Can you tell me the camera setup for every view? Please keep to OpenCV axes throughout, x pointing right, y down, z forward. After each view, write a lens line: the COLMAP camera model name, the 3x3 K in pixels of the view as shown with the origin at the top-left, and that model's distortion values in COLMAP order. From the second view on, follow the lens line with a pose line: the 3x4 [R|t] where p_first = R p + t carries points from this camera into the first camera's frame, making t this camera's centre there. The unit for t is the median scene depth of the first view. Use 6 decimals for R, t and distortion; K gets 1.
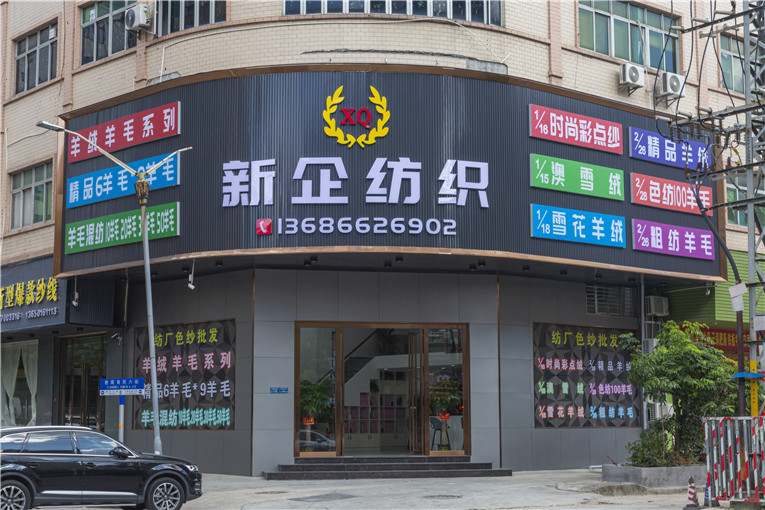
lens RADIAL K [[1343.3, 0, 382.5], [0, 1343.3, 255.0], [0, 0, 1]] dist [0.024563, 0.115477]
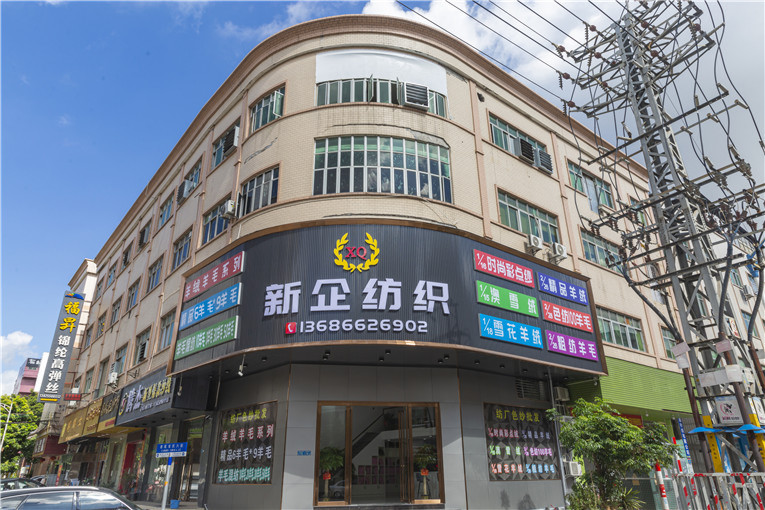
lens RADIAL K [[510.9, 0, 382.5], [0, 510.9, 255.0], [0, 0, 1]] dist [0.024257, -0.001005]
pose [[0.999104, -0.022088, -0.036100, 0.027226], [0.011249, 0.960917, -0.276608, 0.051505], [0.040799, 0.275954, 0.960305, 0.435060]]
